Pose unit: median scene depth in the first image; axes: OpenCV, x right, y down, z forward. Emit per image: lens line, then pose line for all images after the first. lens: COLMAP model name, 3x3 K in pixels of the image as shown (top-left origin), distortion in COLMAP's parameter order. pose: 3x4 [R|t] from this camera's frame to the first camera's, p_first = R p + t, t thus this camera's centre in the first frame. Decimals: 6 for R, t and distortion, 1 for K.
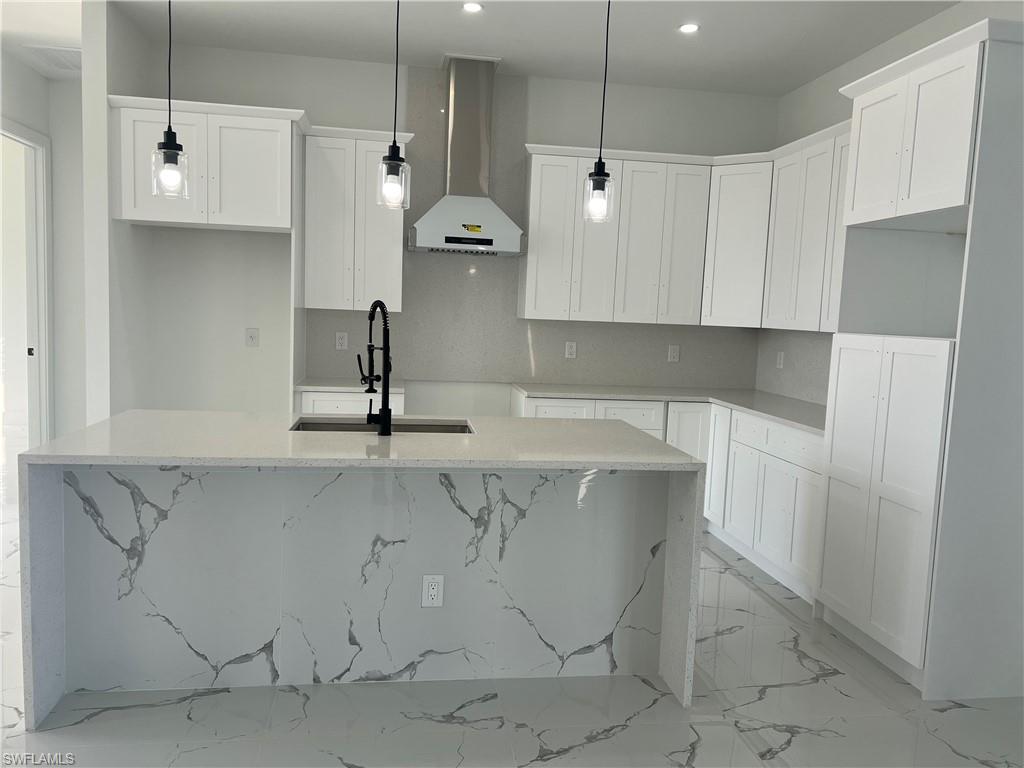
lens RADIAL K [[790.5, 0, 512.0], [0, 790.5, 384.0], [0, 0, 1]] dist [0.004470, -0.001467]
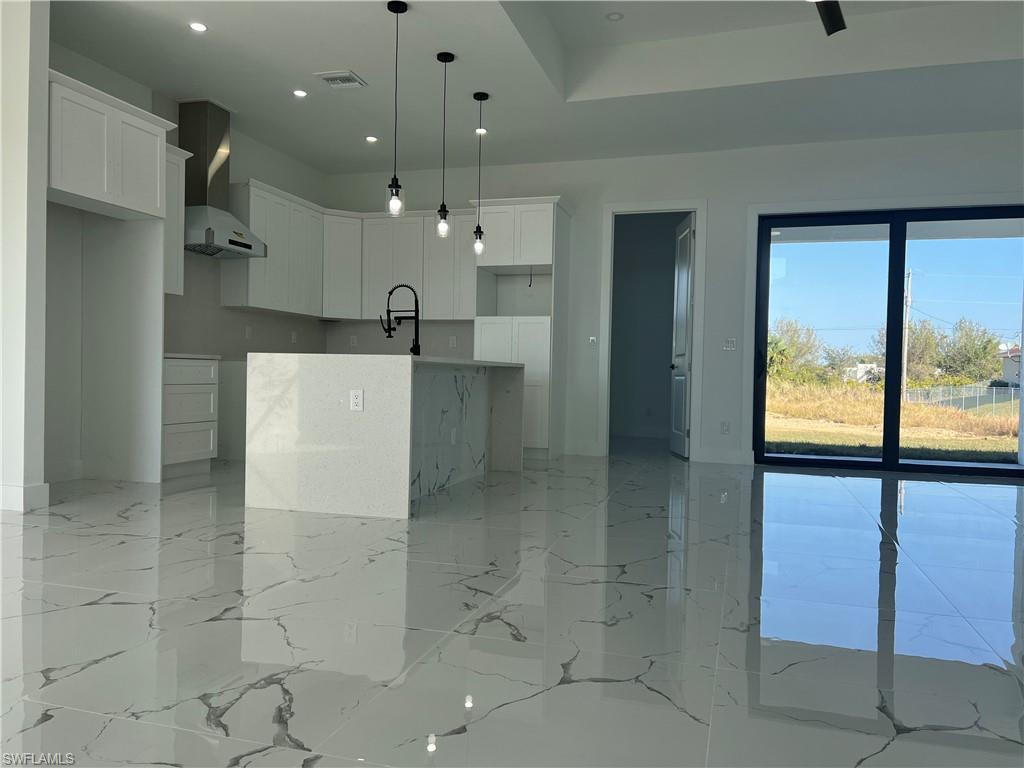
lens RADIAL K [[790.5, 0, 512.0], [0, 790.5, 384.0], [0, 0, 1]] dist [0.004470, -0.001467]
pose [[0.422317, -0.042413, 0.905455, -1.744636], [0.075383, 0.997088, 0.011545, 0.120093], [-0.903308, 0.063380, 0.424285, 0.044243]]
